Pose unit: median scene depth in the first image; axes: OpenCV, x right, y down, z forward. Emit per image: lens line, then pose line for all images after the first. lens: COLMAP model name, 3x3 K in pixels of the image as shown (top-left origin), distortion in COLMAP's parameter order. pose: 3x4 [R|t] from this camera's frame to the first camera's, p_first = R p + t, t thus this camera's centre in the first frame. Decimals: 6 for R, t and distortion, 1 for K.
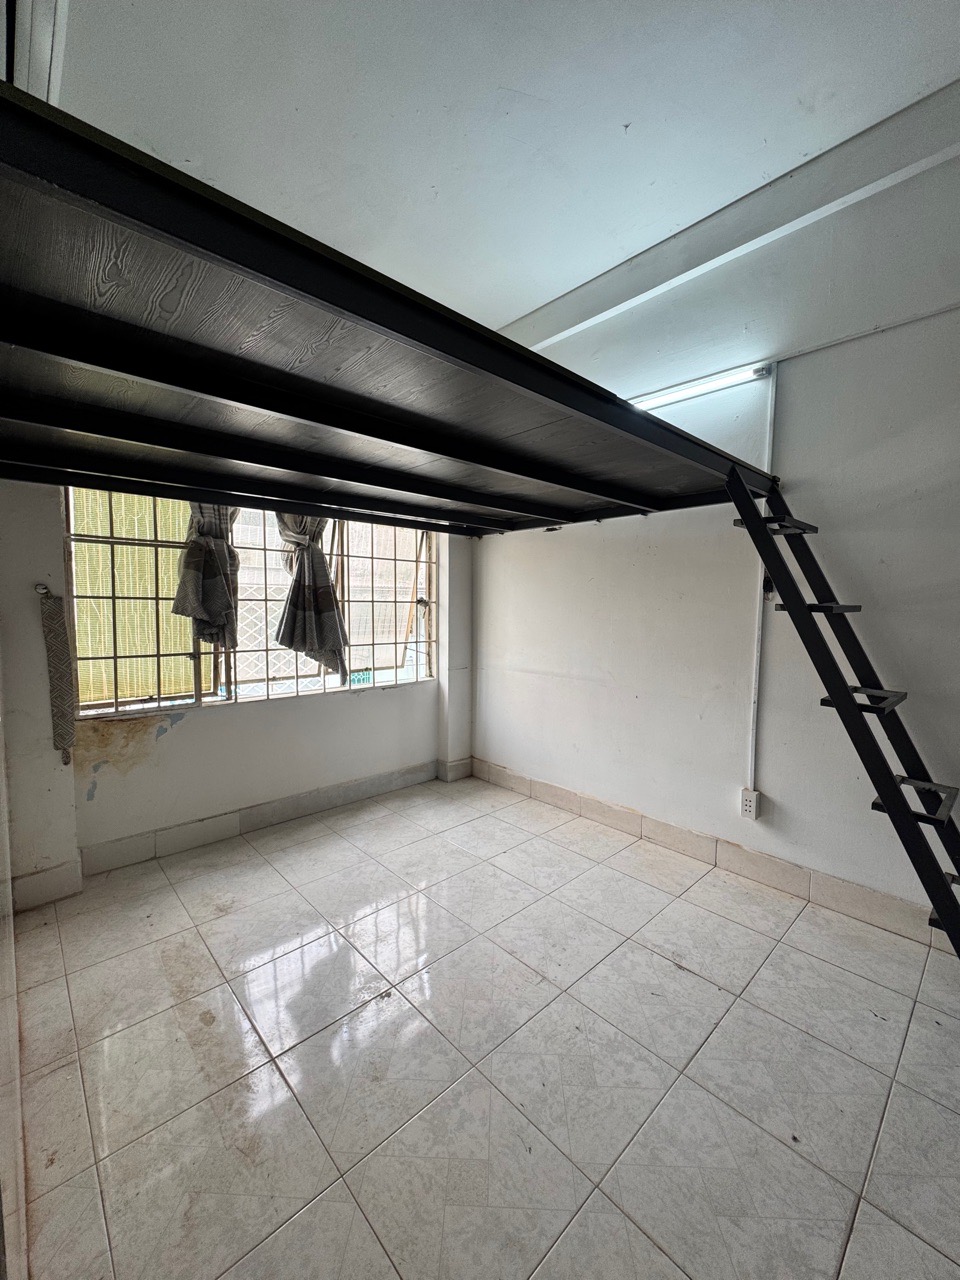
lens RADIAL K [[508.4, 0, 482.7], [0, 508.4, 639.4], [0, 0, 1]] dist [-0.002331, -0.000177]
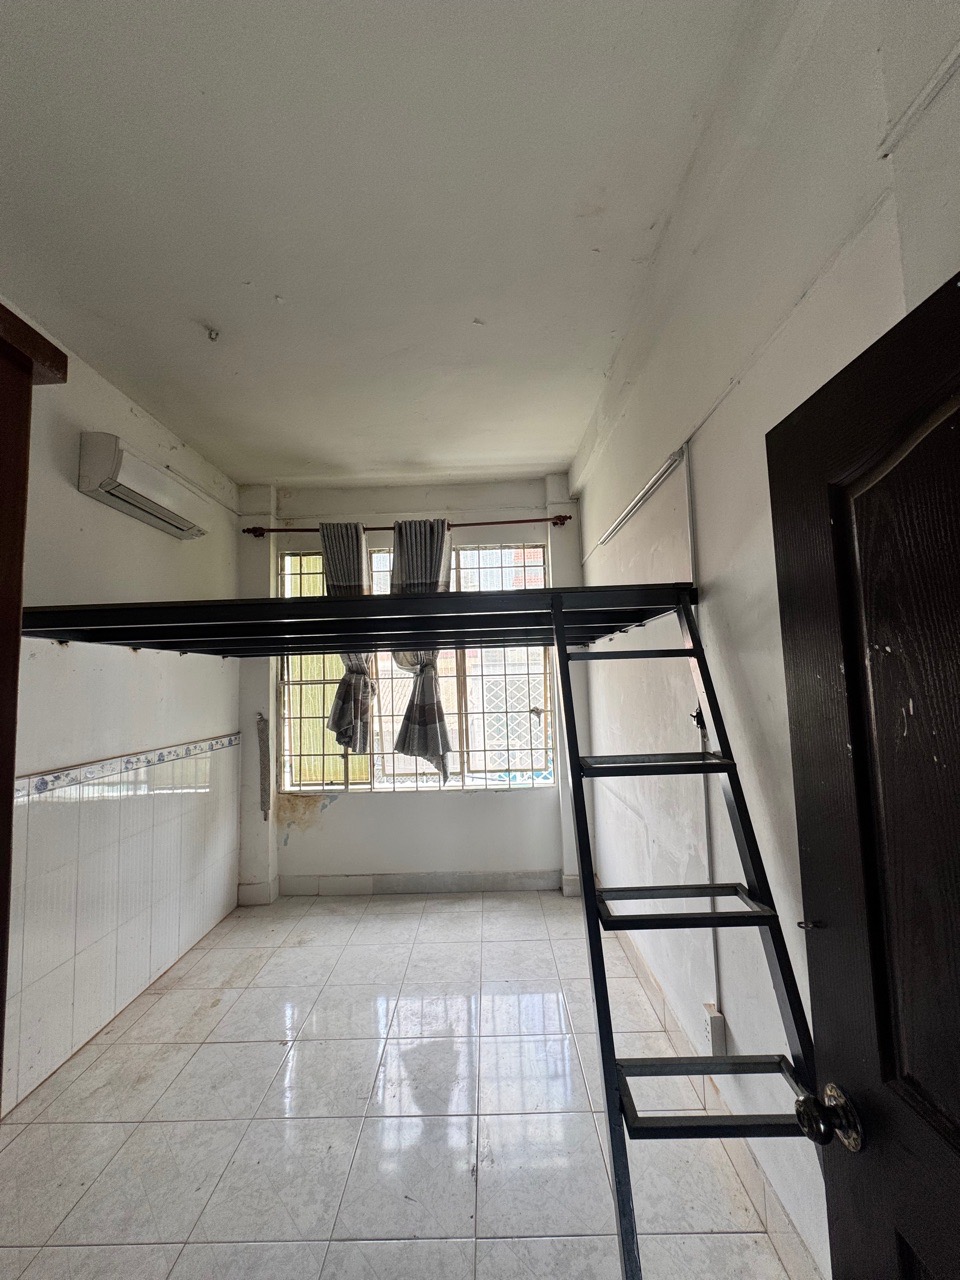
lens RADIAL K [[508.4, 0, 481.2], [0, 508.4, 638.9], [0, 0, 1]] dist [-0.002331, -0.000177]
pose [[0.719958, -0.089092, -0.688275, 0.772165], [-0.010603, 0.990198, -0.139265, -0.104204], [0.693937, 0.107563, 0.711956, 0.200608]]
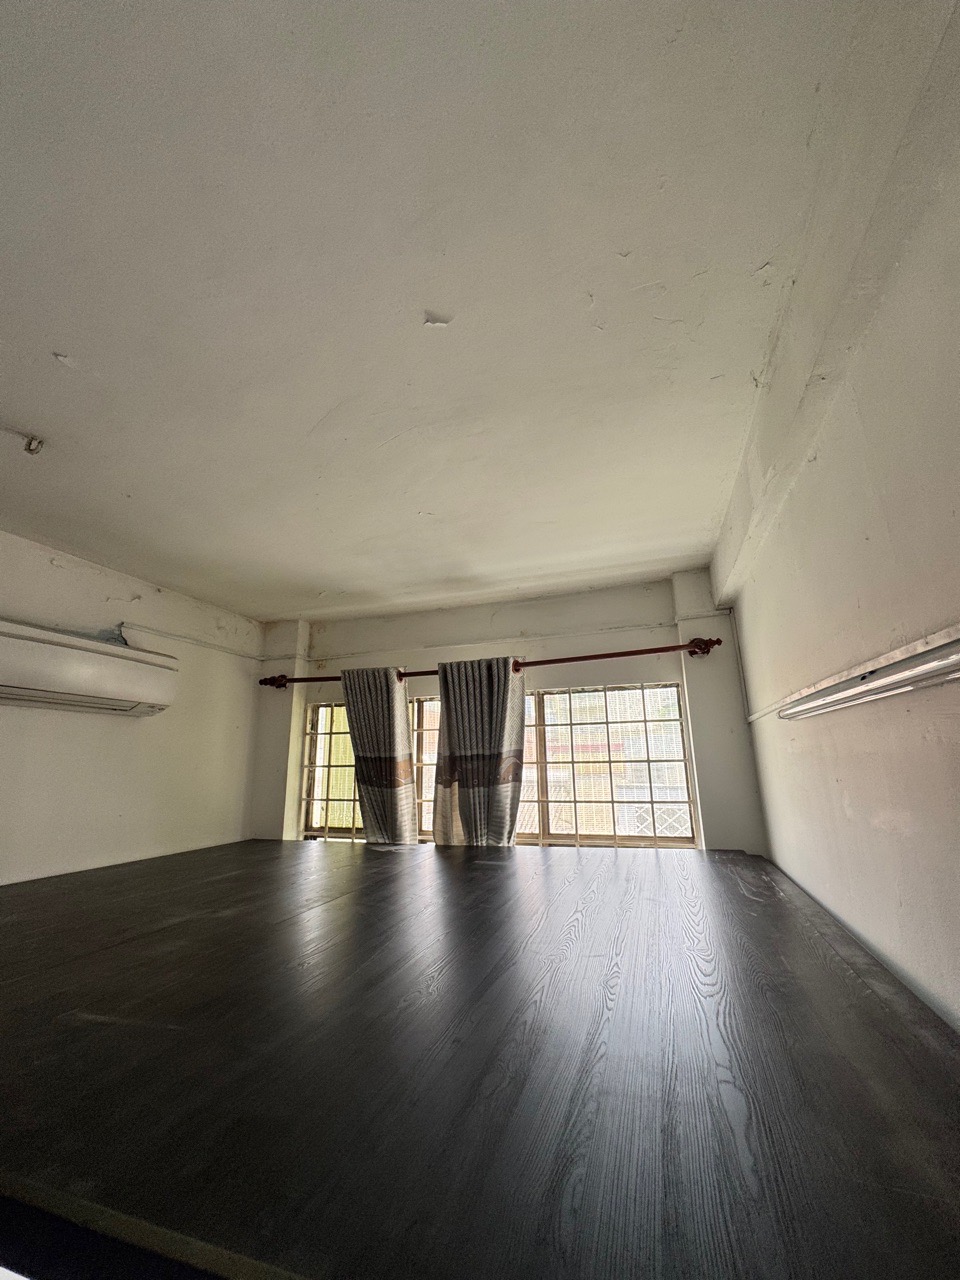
lens RADIAL K [[508.4, 0, 477.9], [0, 508.4, 640.0], [0, 0, 1]] dist [-0.002331, -0.000177]
pose [[0.467944, -0.226595, -0.854215, 0.520863], [-0.045065, 0.959195, -0.279129, -0.406617], [0.882609, 0.169112, 0.438638, 0.653232]]
